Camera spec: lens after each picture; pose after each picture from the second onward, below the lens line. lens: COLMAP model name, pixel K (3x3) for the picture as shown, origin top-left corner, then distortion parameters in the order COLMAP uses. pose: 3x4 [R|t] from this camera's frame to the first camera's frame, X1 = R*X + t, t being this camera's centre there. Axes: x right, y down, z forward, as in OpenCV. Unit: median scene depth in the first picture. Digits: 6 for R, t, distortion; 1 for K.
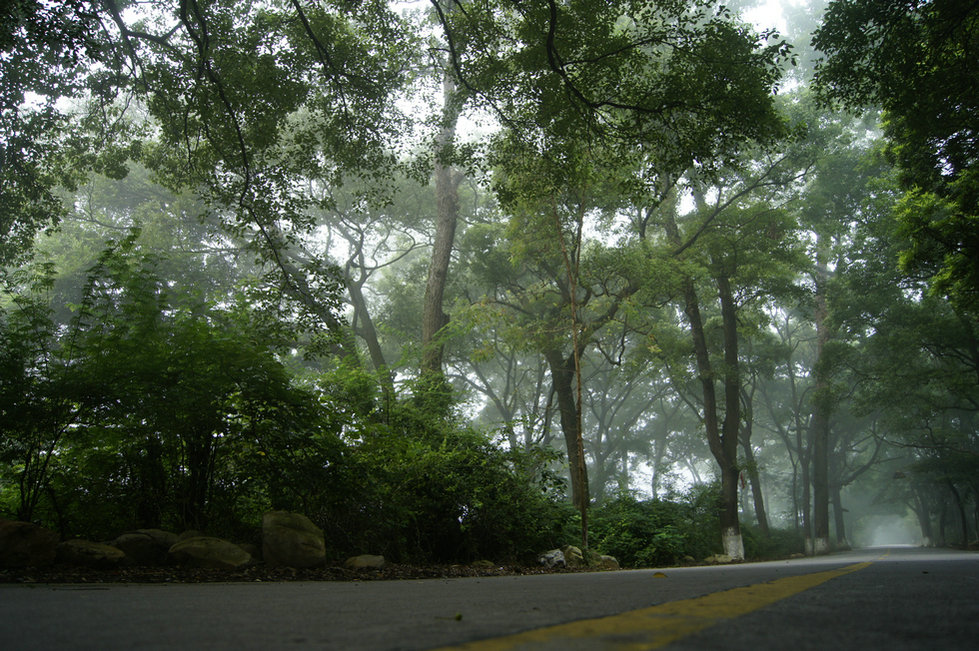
lens RADIAL K [[767.9, 0, 493.8], [0, 767.9, 324.3], [0, 0, 1]] dist [-0.087337, 0.022735]
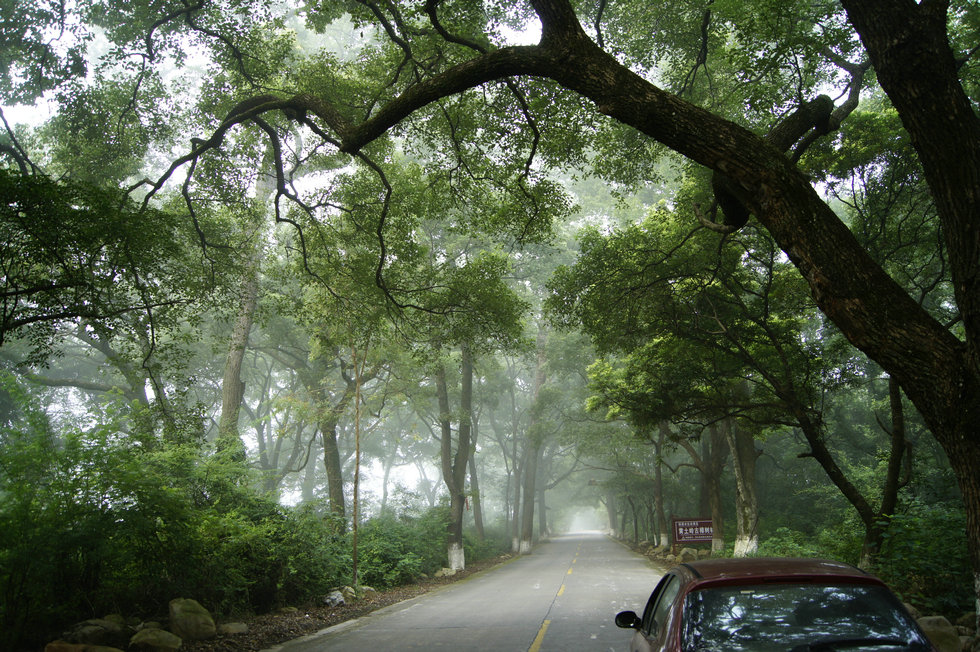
lens RADIAL K [[768.7, 0, 493.1], [0, 768.7, 324.4], [0, 0, 1]] dist [-0.087337, 0.022735]
pose [[0.938228, 0.077424, 0.337245, -0.131273], [-0.087709, 0.996028, 0.015345, -0.194204], [-0.334717, -0.043977, 0.941292, -0.295492]]
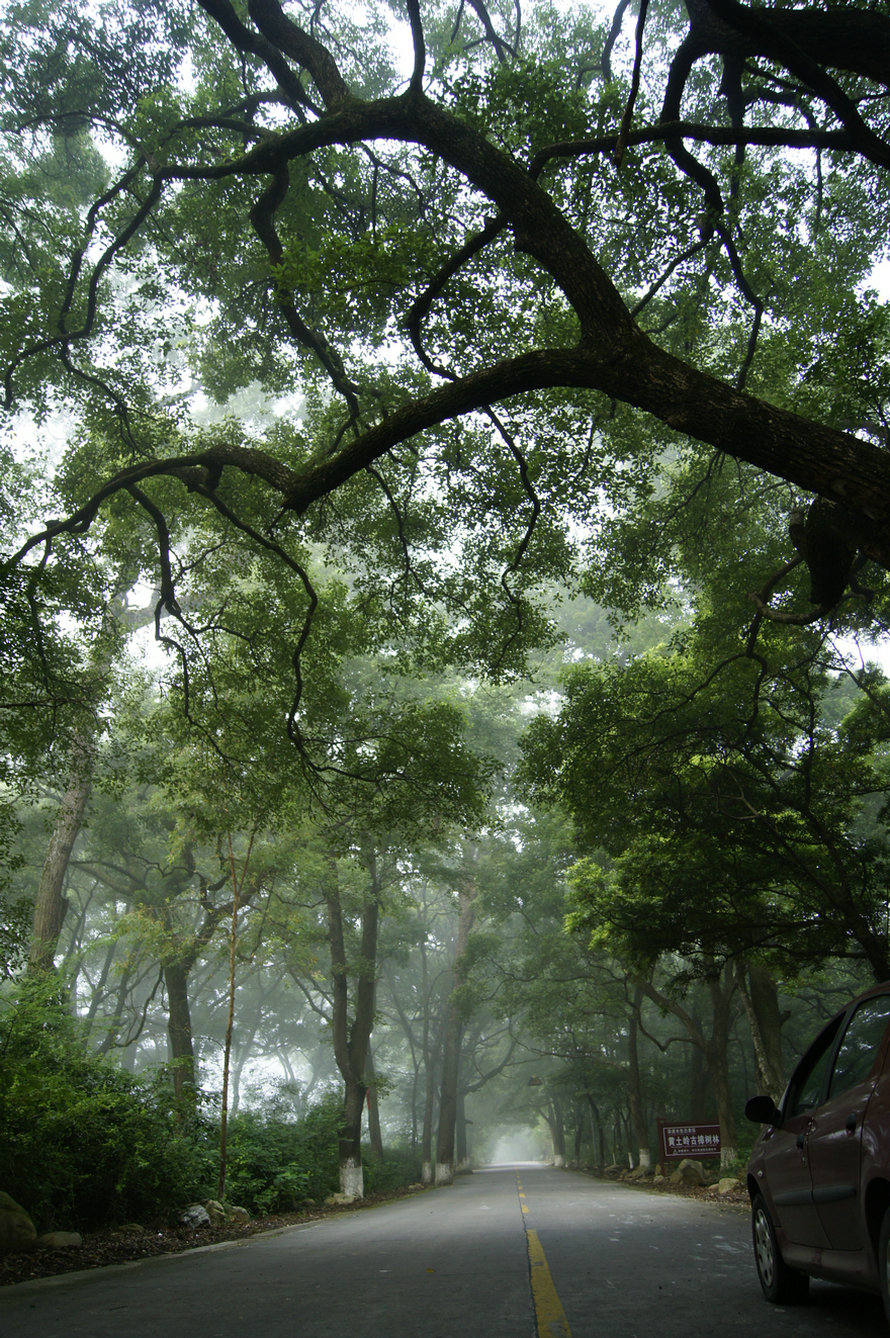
lens RADIAL K [[1049.5, 0, 443.7], [0, 1049.5, 671.0], [0, 0, 1]] dist [-0.087337, 0.022735]
pose [[0.916199, 0.155294, 0.369409, -0.174333], [-0.095103, 0.979783, -0.176014, -0.122544], [-0.389274, 0.126132, 0.912445, -0.260227]]
